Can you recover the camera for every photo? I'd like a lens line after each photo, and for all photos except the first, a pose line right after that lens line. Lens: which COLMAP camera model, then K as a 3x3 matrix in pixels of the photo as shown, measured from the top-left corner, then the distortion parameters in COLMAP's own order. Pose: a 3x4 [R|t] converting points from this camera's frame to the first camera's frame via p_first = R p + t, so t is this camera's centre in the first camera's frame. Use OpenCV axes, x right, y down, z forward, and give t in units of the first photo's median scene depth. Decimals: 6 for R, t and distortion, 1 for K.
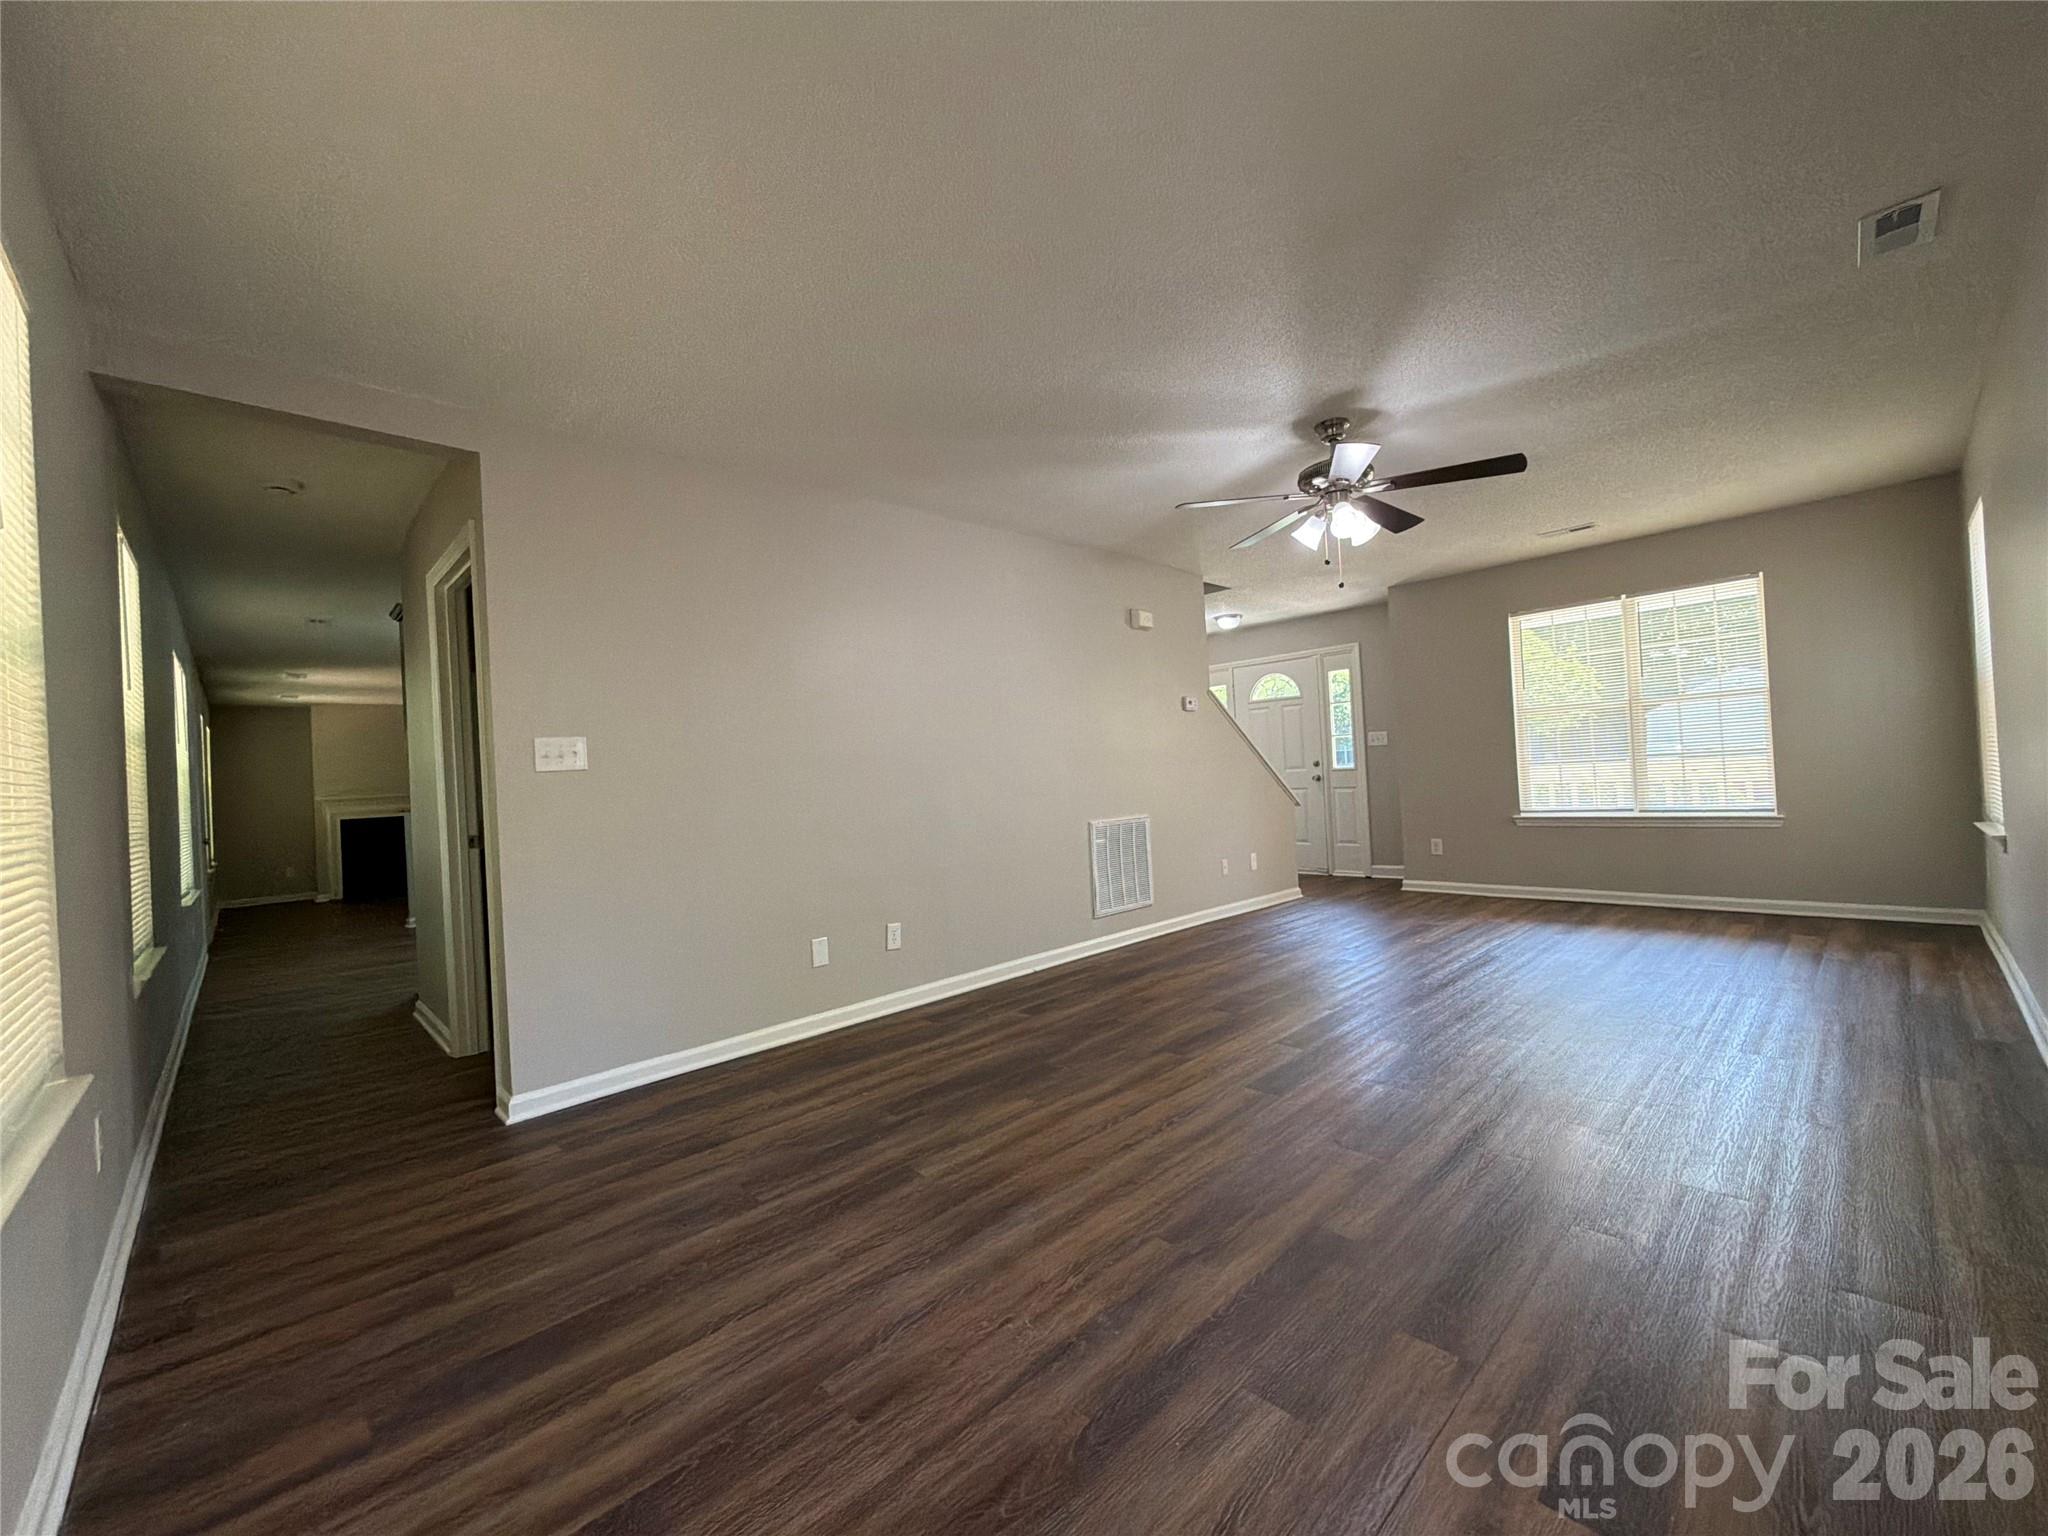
lens RADIAL K [[817.6, 0, 1020.3], [0, 817.6, 763.5], [0, 0, 1]] dist [-0.003182, 0.000054]
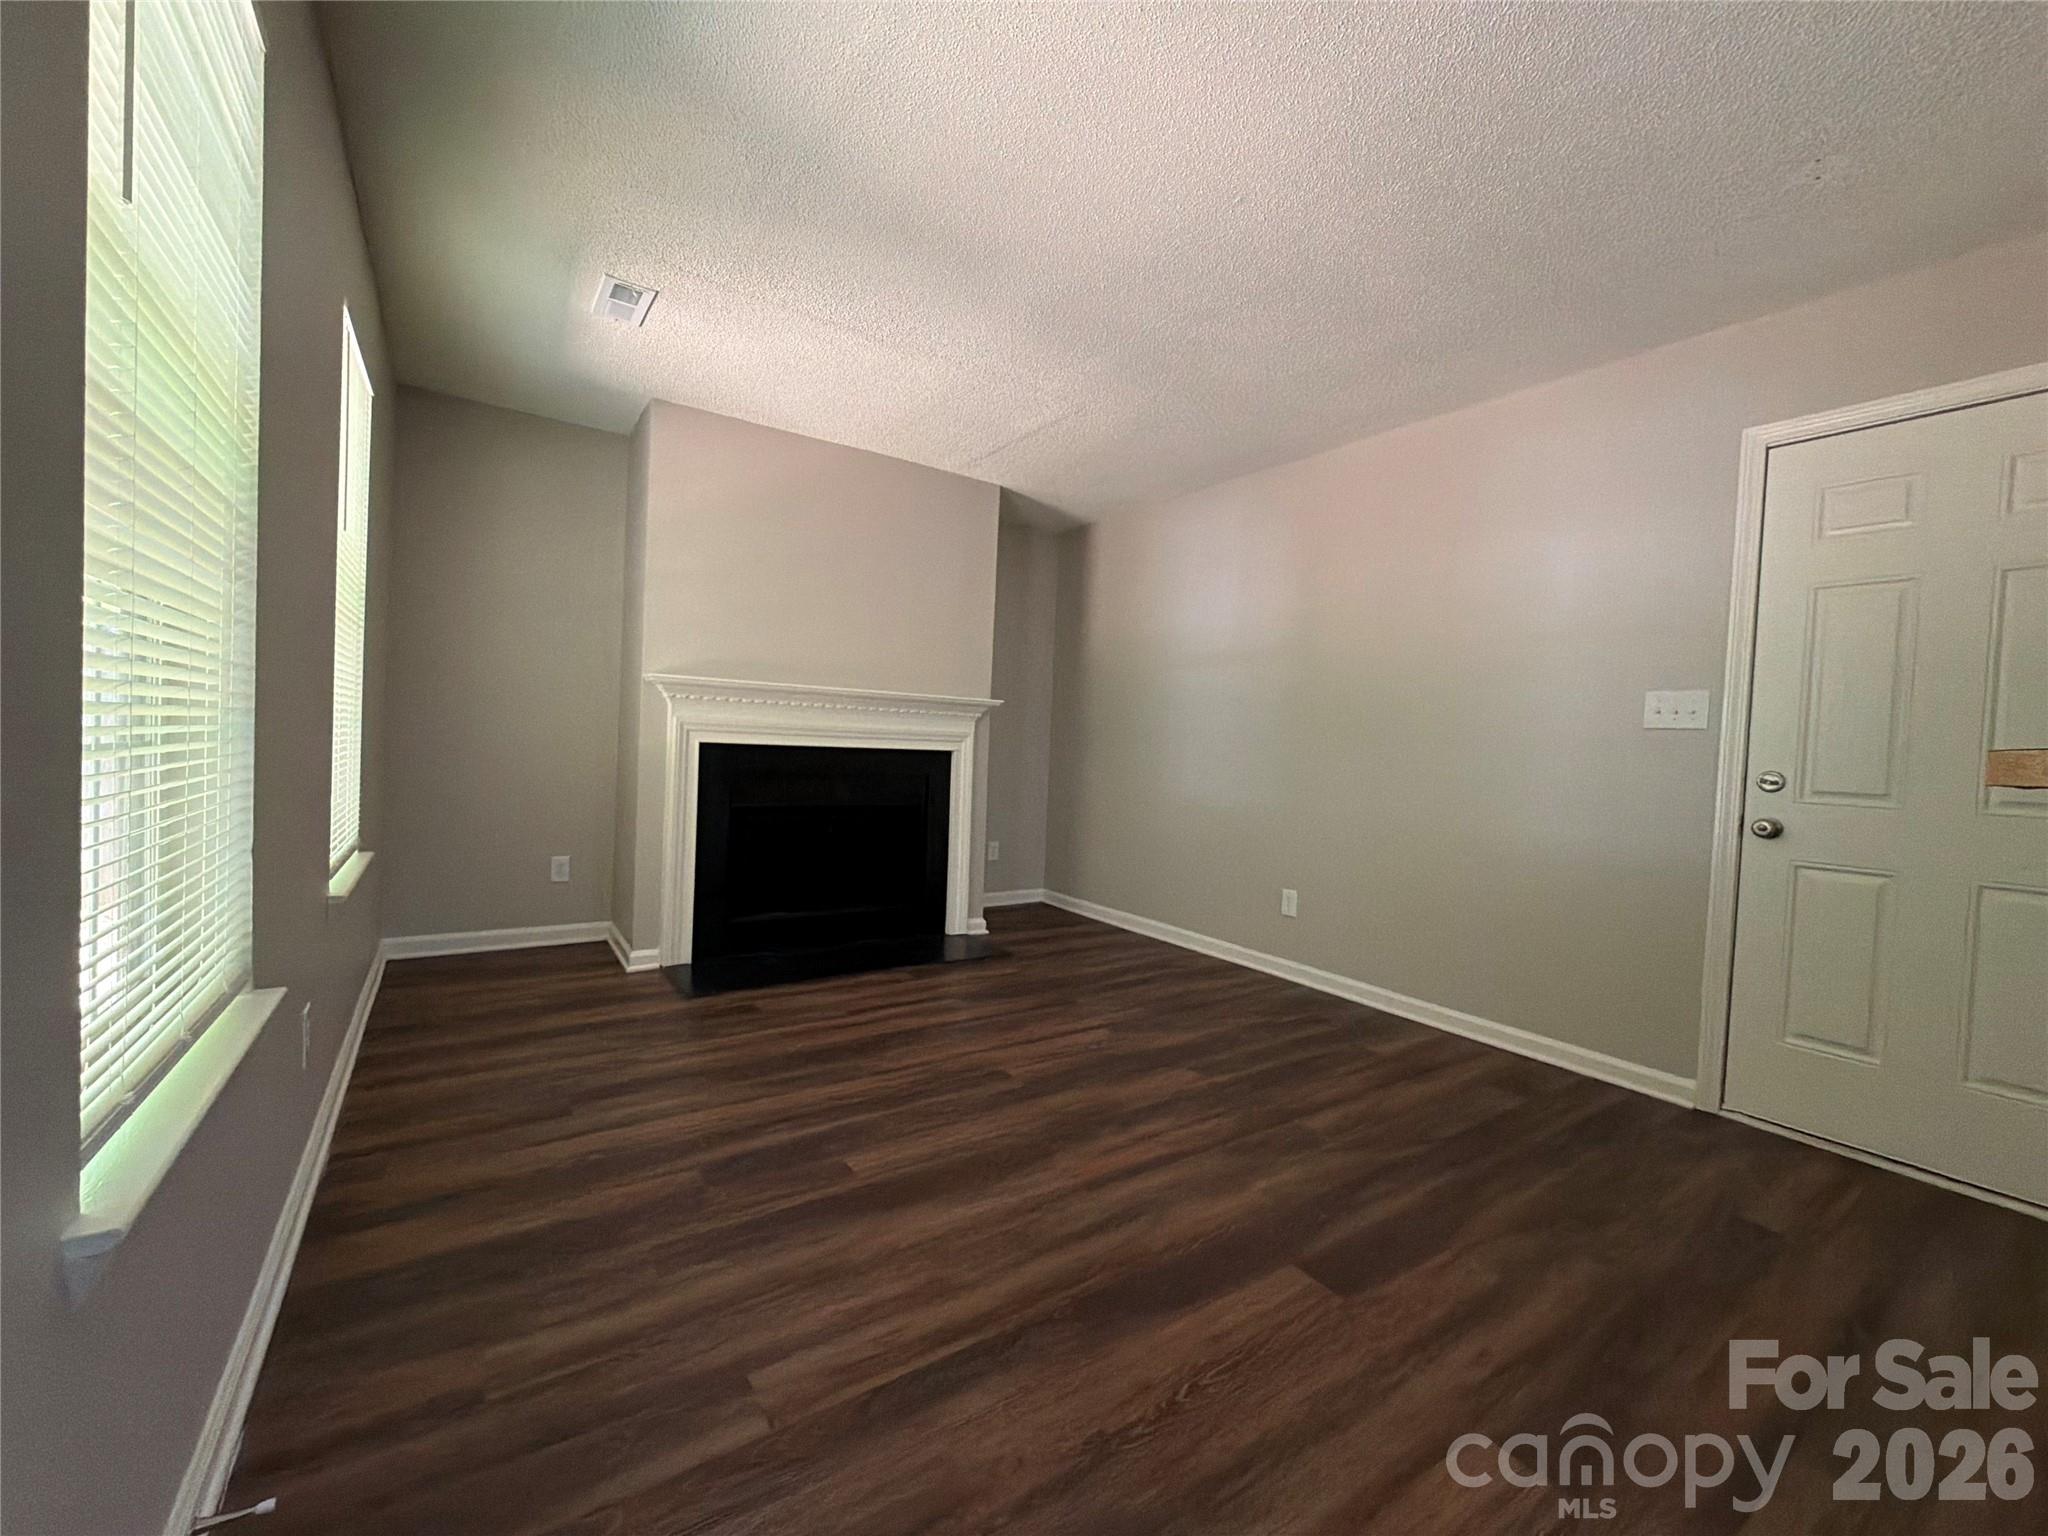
lens RADIAL K [[817.6, 0, 1020.6], [0, 817.6, 767.2], [0, 0, 1]] dist [-0.003182, 0.000054]
pose [[0.980742, 0.114500, -0.158226, -0.592534], [-0.107228, 0.992779, 0.053785, 0.042024], [0.163242, -0.035783, 0.985937, 0.622046]]
